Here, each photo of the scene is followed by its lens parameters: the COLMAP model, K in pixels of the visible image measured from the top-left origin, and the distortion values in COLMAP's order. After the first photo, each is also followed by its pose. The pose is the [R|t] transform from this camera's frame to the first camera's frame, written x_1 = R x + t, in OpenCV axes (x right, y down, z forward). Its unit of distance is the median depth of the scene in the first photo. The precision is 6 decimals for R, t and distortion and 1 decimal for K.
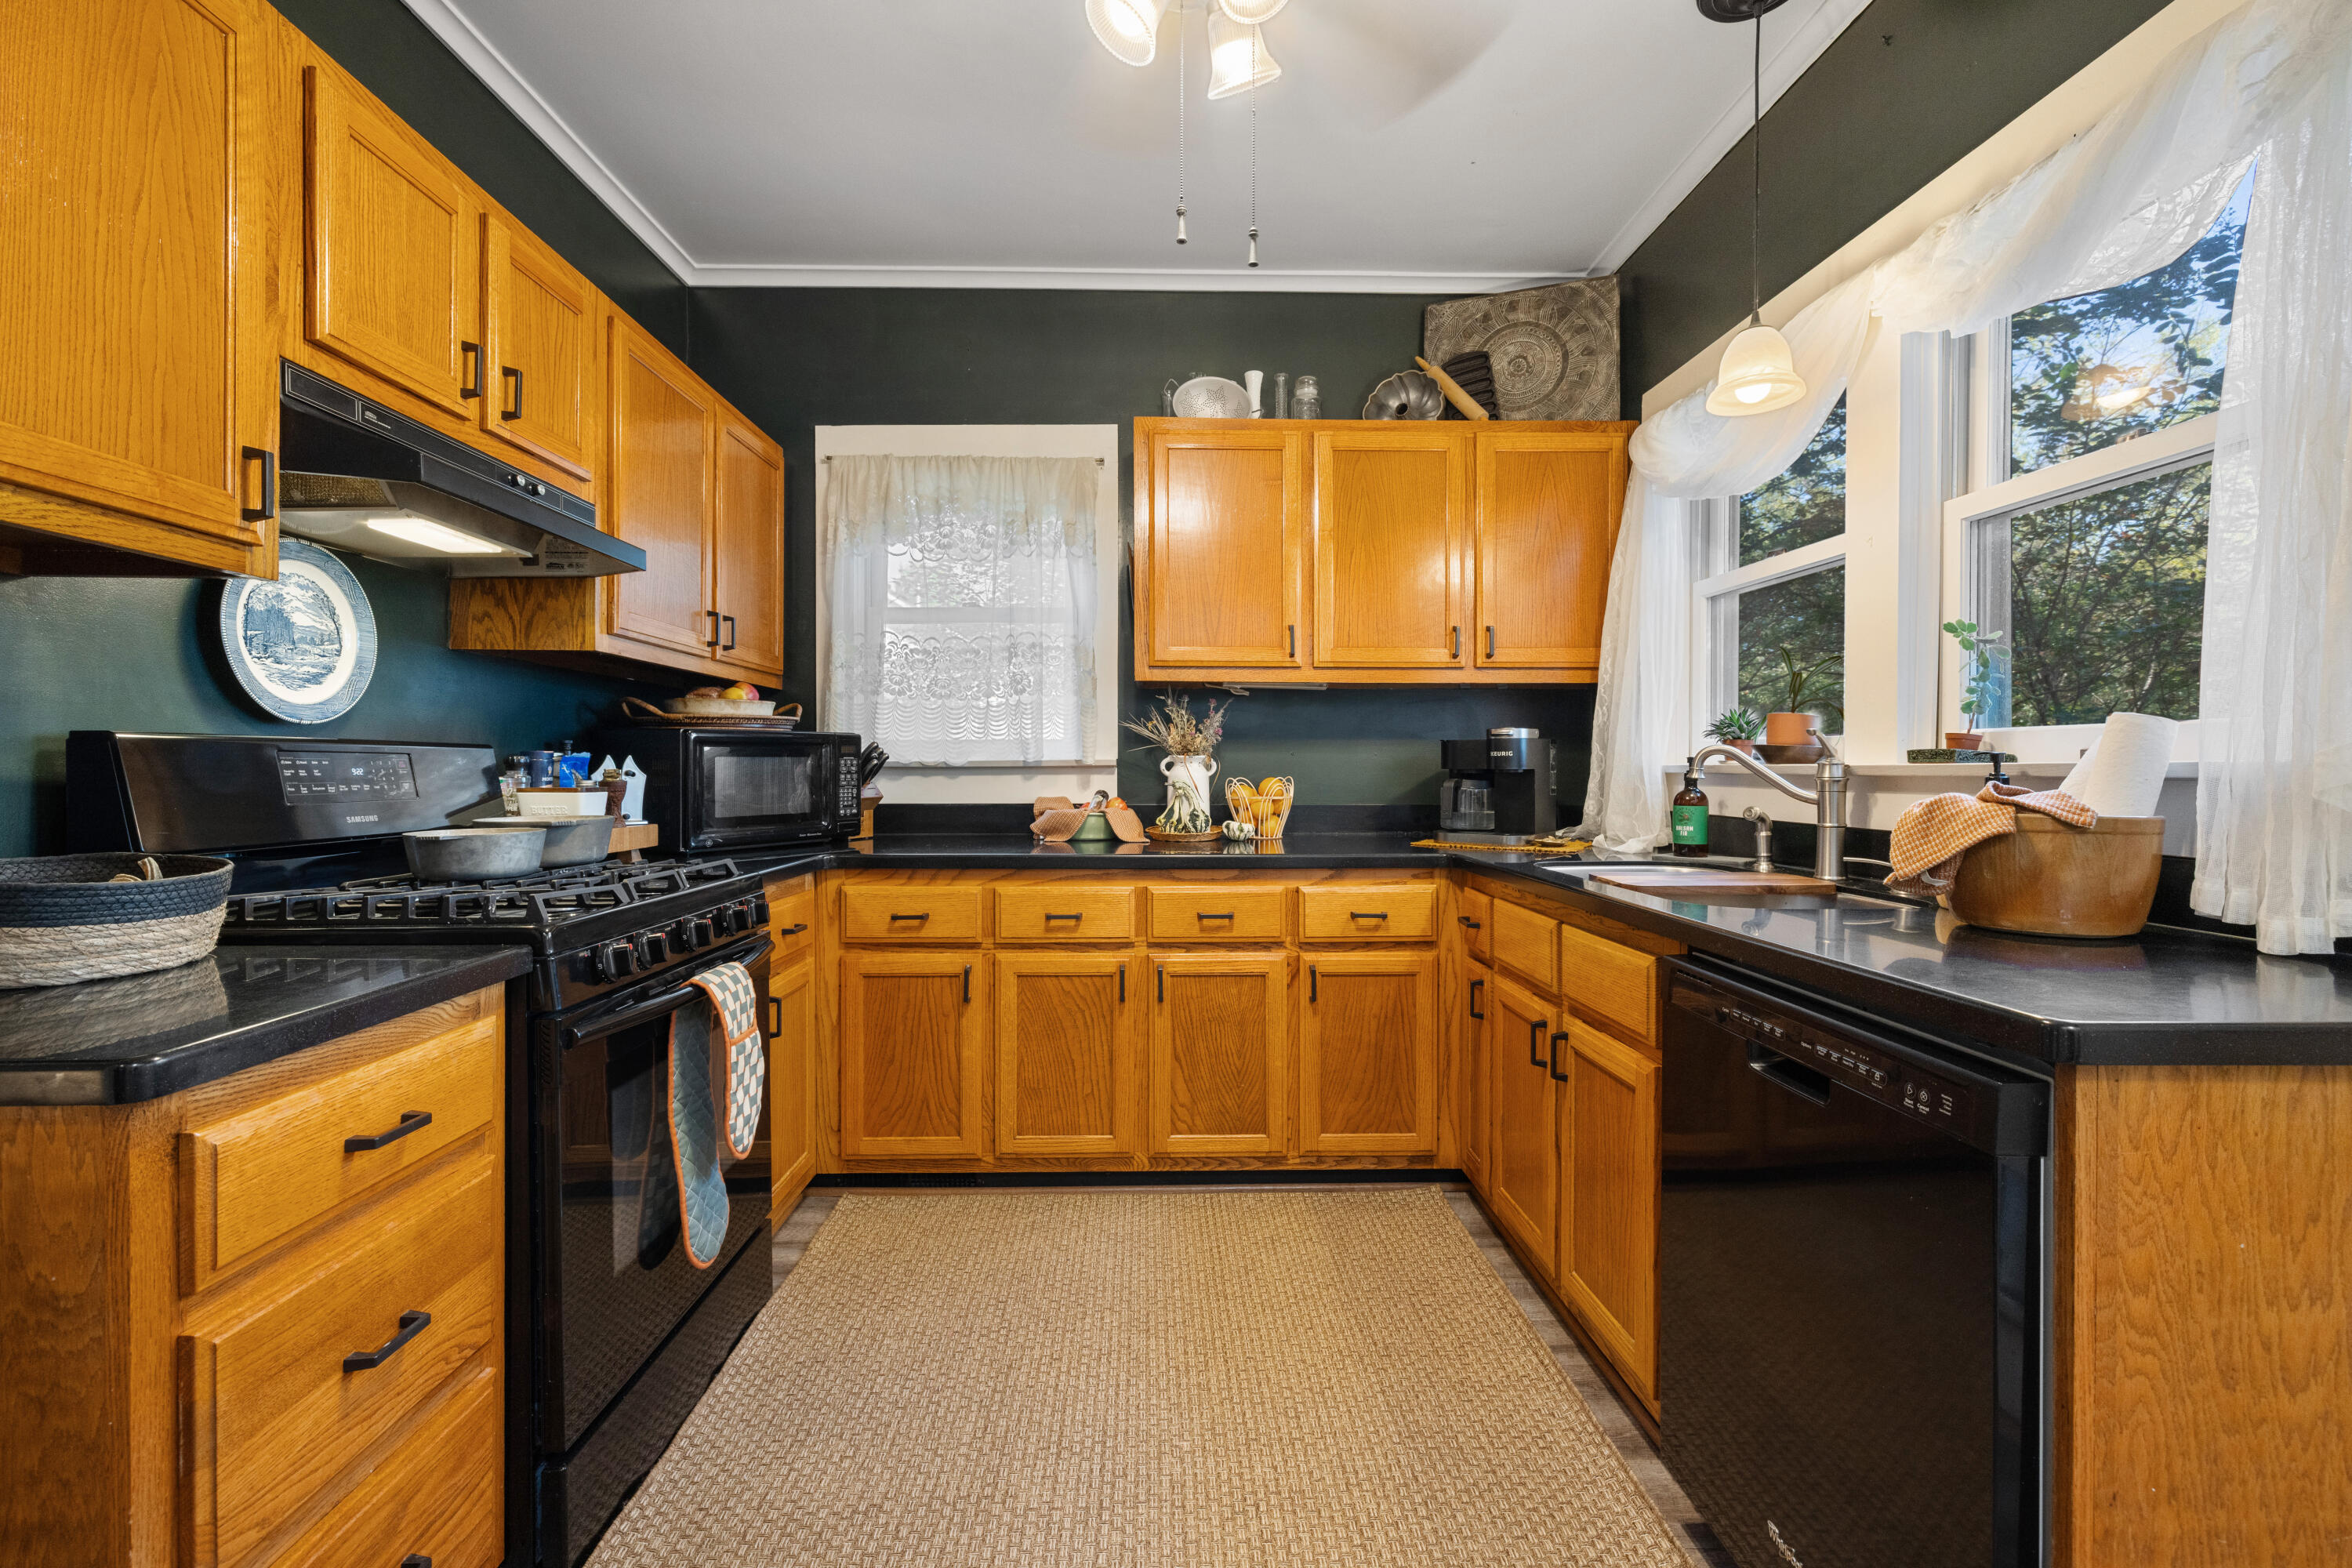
lens RADIAL K [[1003.6, 0, 1167.2], [0, 1003.6, 772.1], [0, 0, 1]] dist [0.001971, 0.000442]
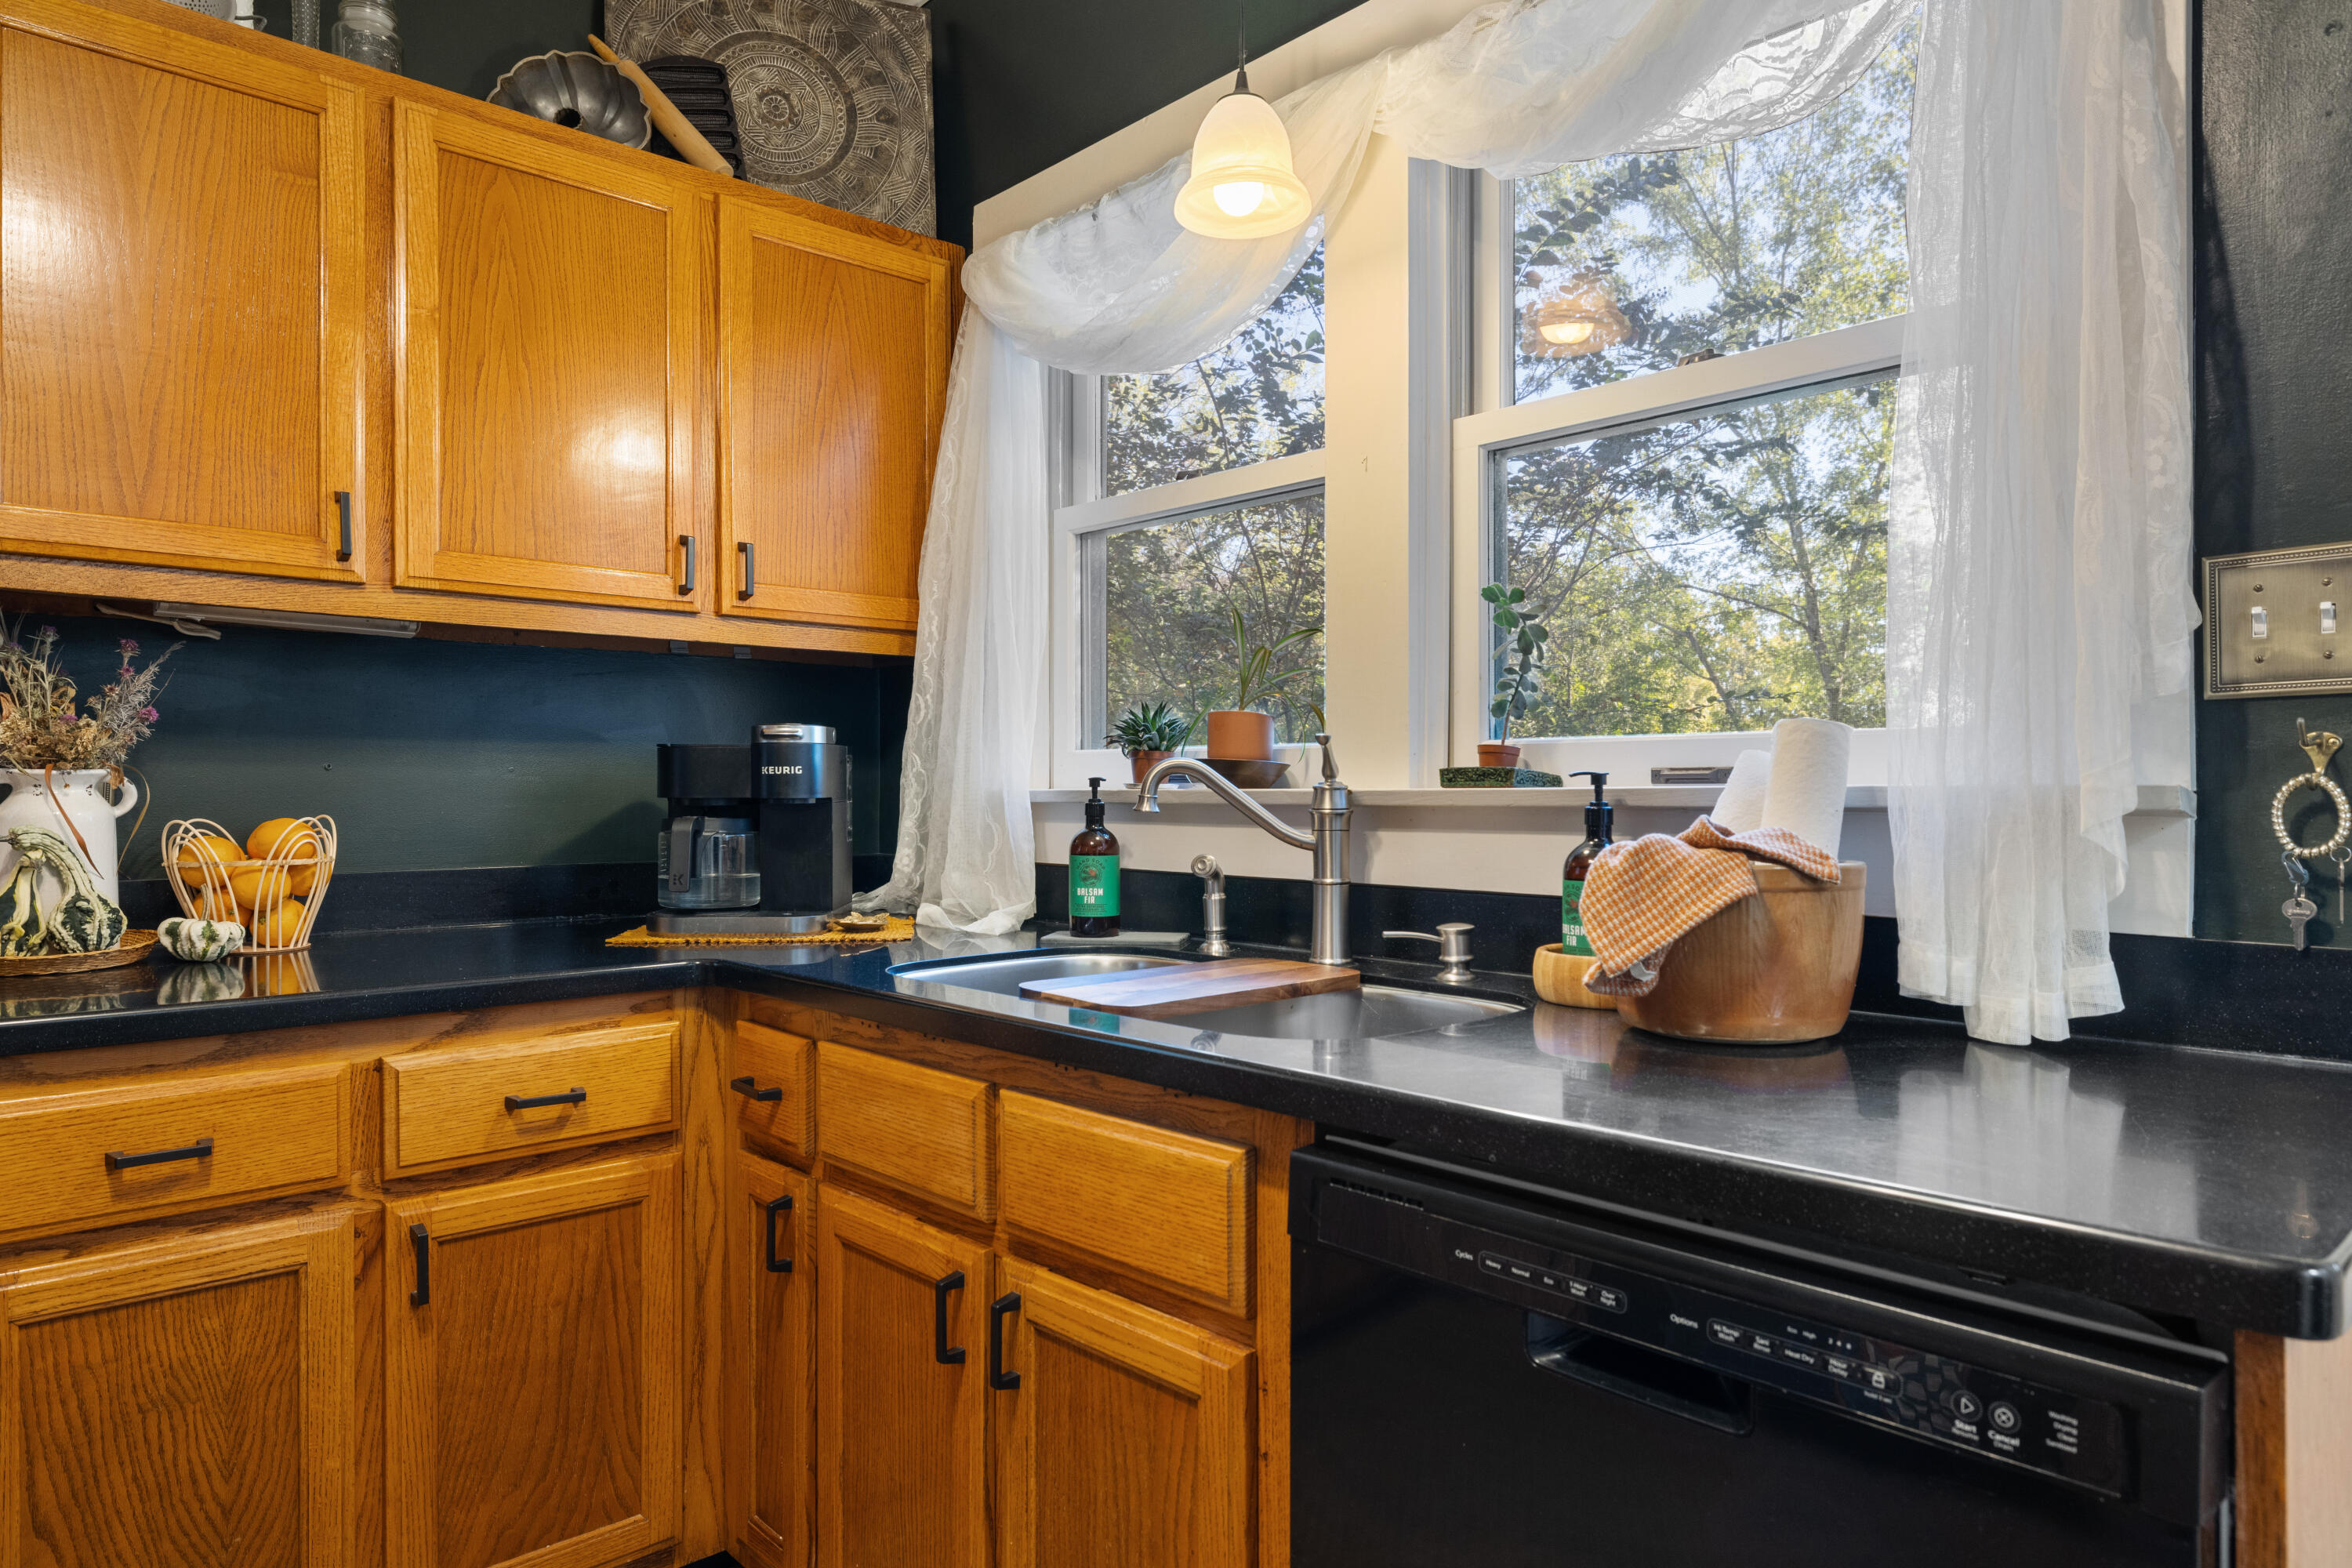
lens RADIAL K [[1410.9, 0, 1175.6], [0, 1410.9, 788.5], [0, 0, 1]] dist [-0.000730, 0.000806]
pose [[0.747196, -0.000307, 0.664604, -0.025559], [0.005694, 0.999966, -0.005940, -0.002542], [-0.664579, 0.008222, 0.747172, 0.281443]]
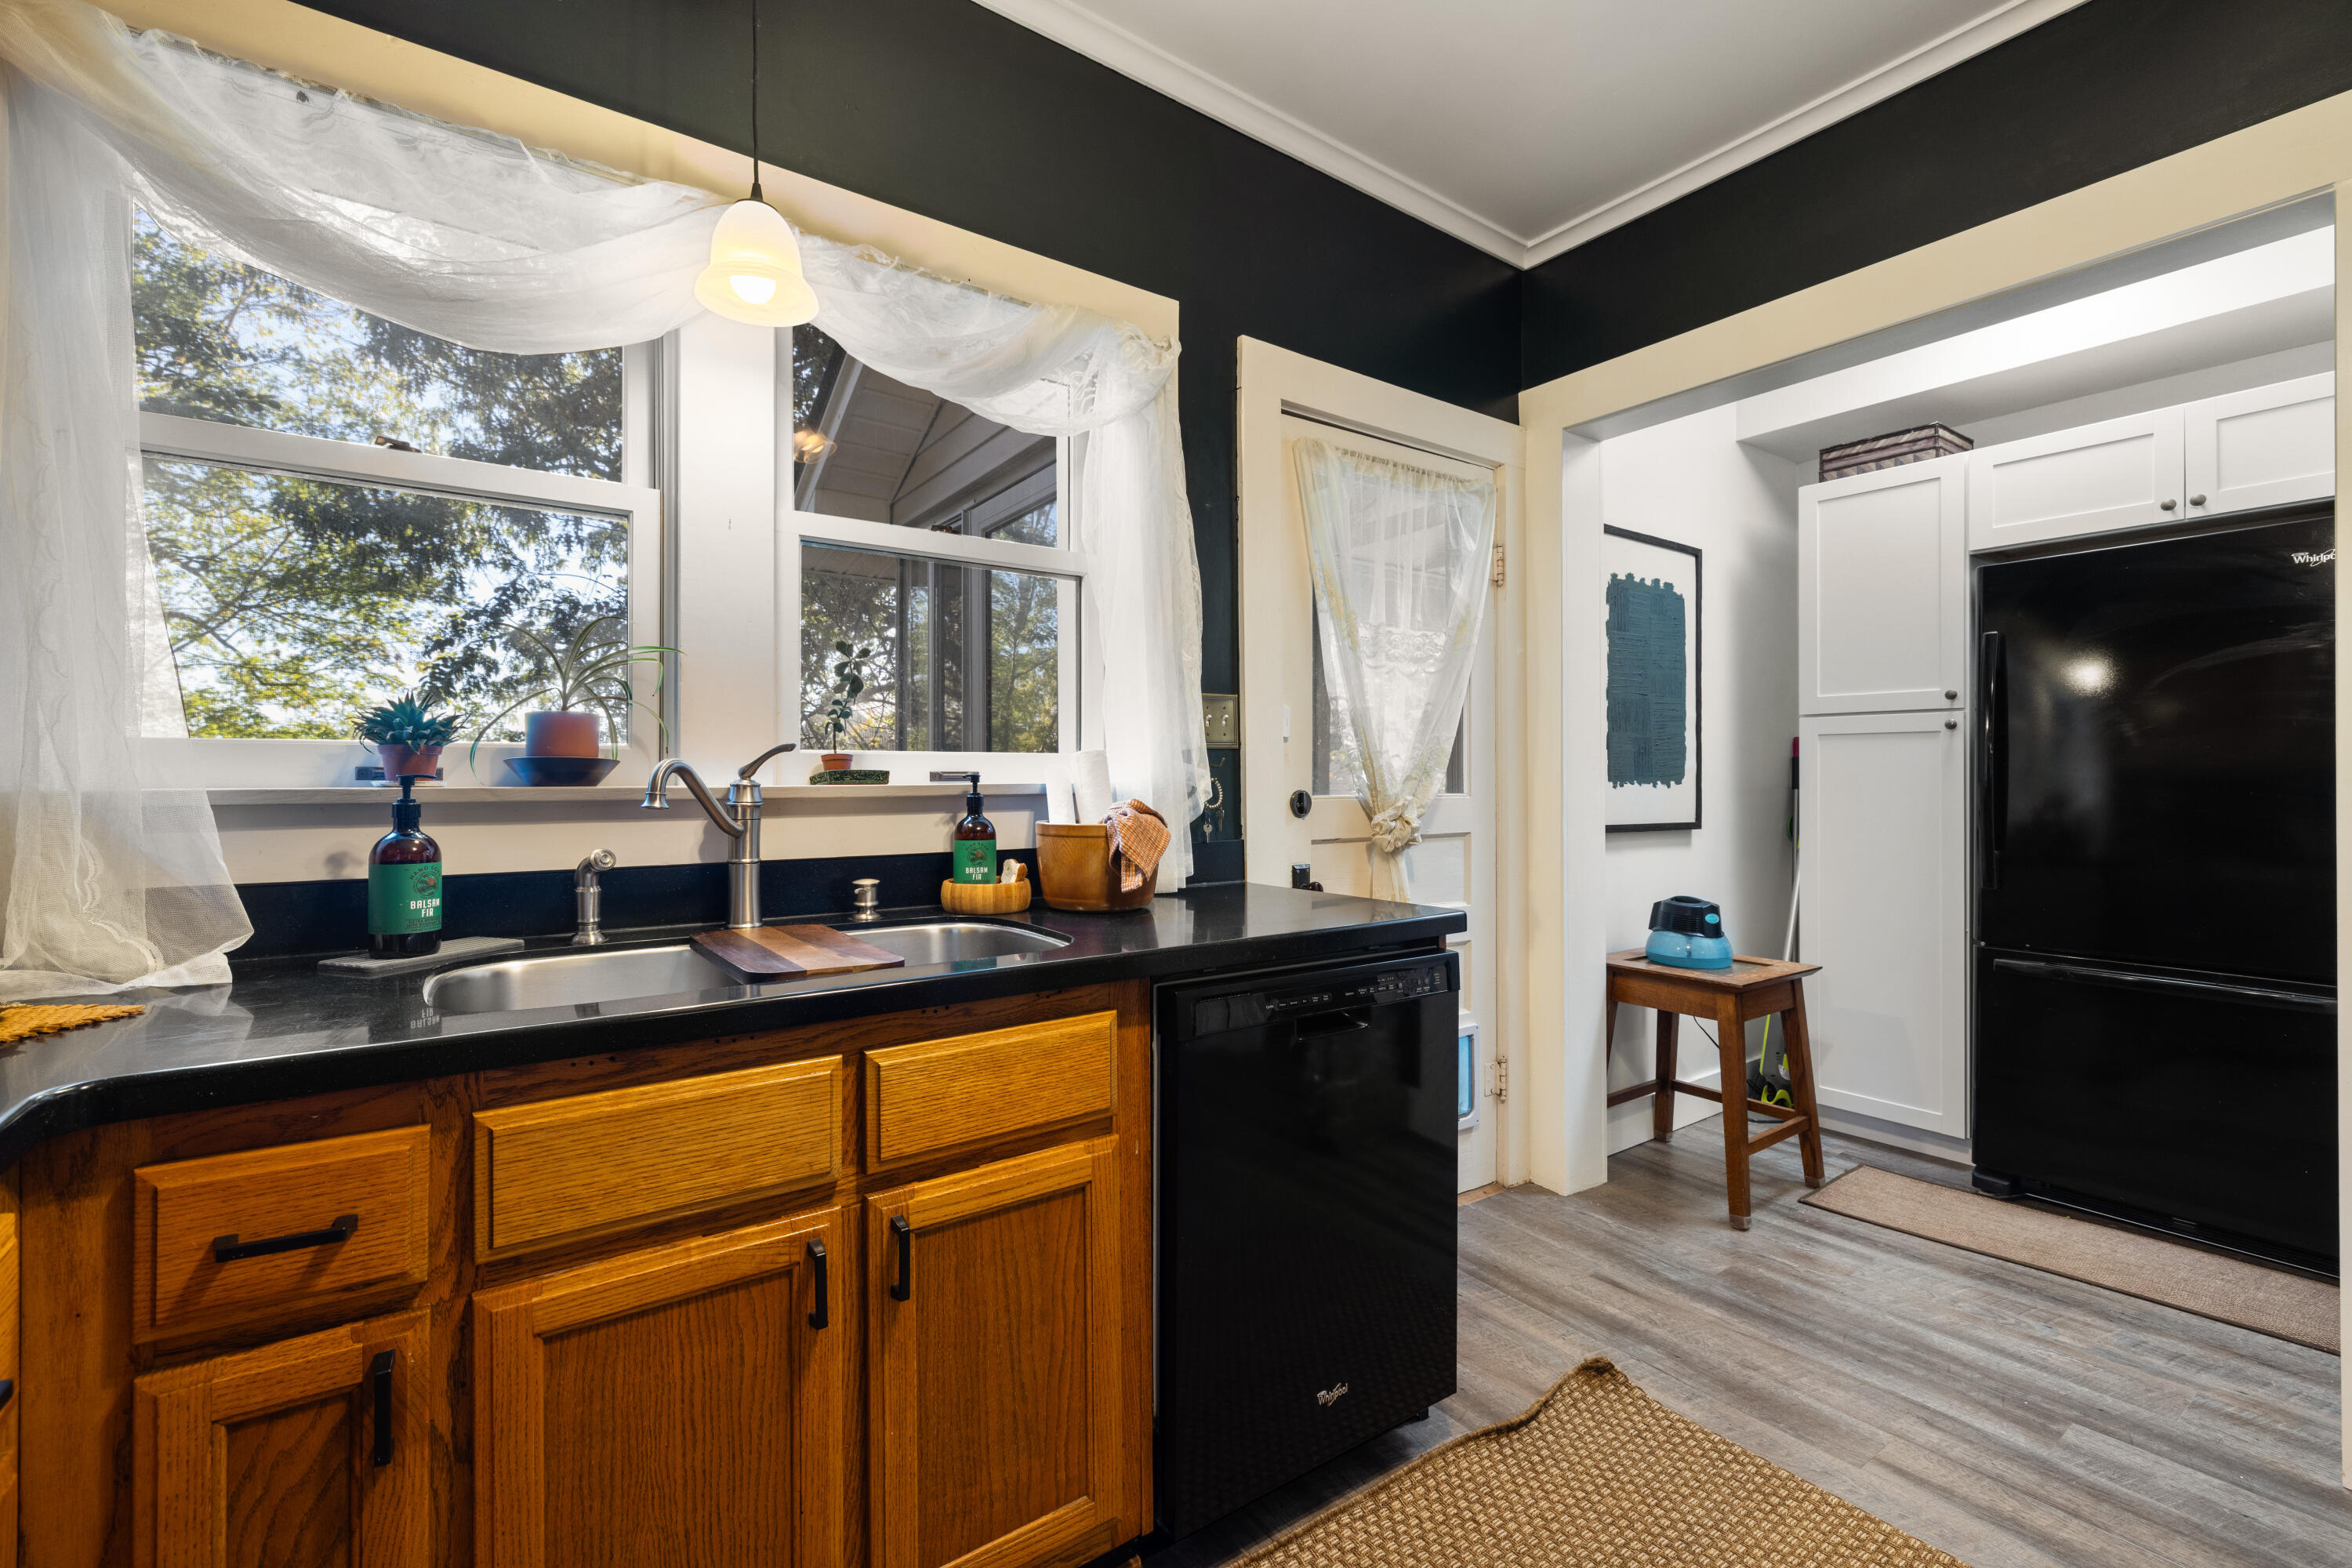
lens RADIAL K [[1003.6, 0, 1178.4], [0, 1003.6, 782.4], [0, 0, 1]] dist [0.001971, 0.000442]
pose [[-0.555086, -0.003508, 0.831786, -0.159437], [0.008342, 0.999917, 0.009784, -0.011943], [-0.831751, 0.012370, -0.555010, 0.874865]]
